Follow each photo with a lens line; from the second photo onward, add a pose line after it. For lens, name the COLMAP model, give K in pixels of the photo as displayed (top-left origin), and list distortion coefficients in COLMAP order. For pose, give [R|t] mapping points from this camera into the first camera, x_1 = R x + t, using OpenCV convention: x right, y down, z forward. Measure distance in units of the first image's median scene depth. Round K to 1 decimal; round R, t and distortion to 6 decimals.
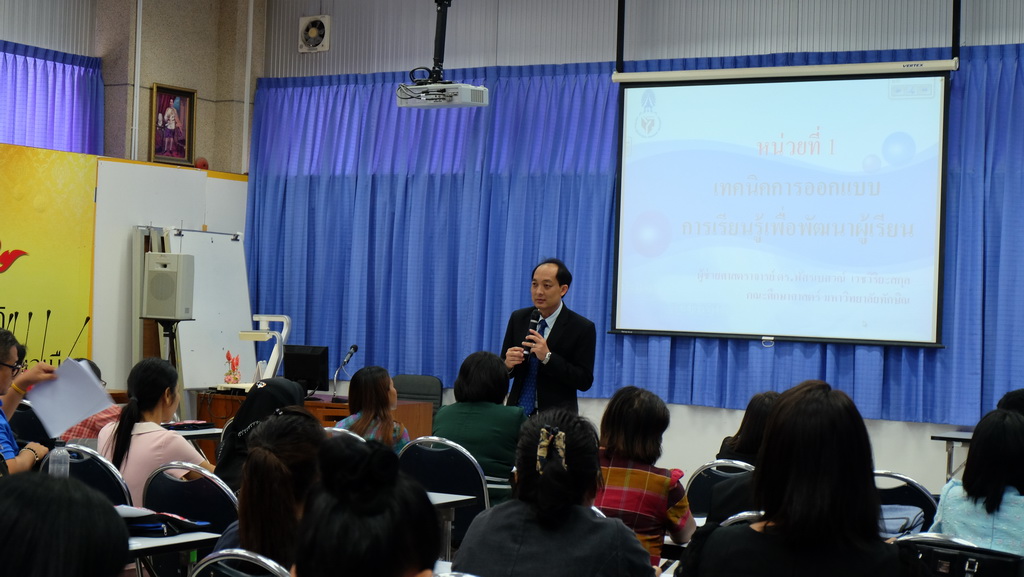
lens RADIAL K [[1632.7, 0, 516.3], [0, 1632.7, 287.4], [0, 0, 1]] dist [-0.001922, -0.058232]
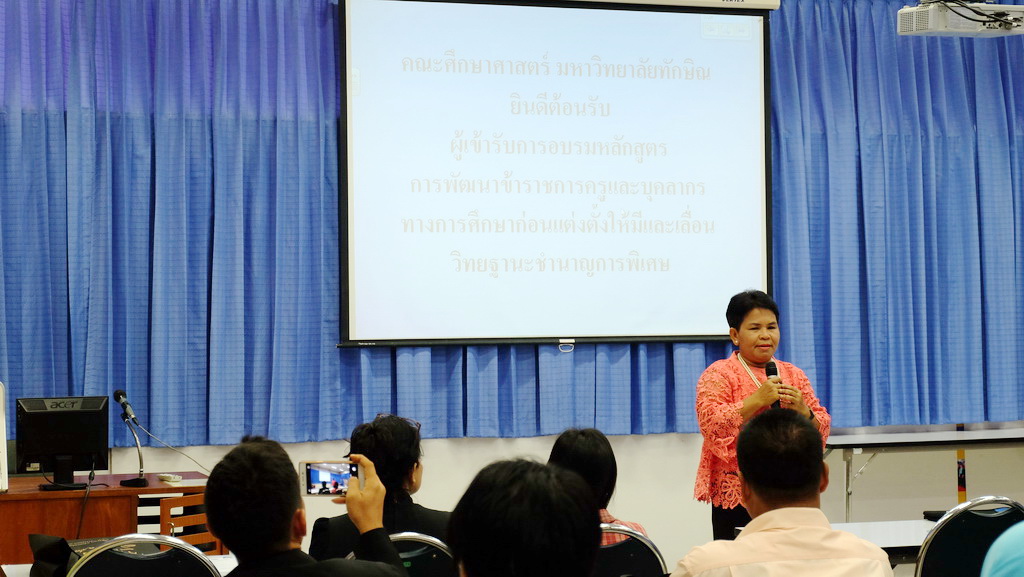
lens RADIAL K [[2041.3, 0, 540.6], [0, 2041.3, 282.2], [0, 0, 1]] dist [-0.005197, 0.256268]
pose [[0.654311, -0.034486, 0.755439, -0.567169], [0.023814, 0.999404, 0.024997, -0.020283], [-0.755851, 0.001634, 0.654742, 0.375042]]
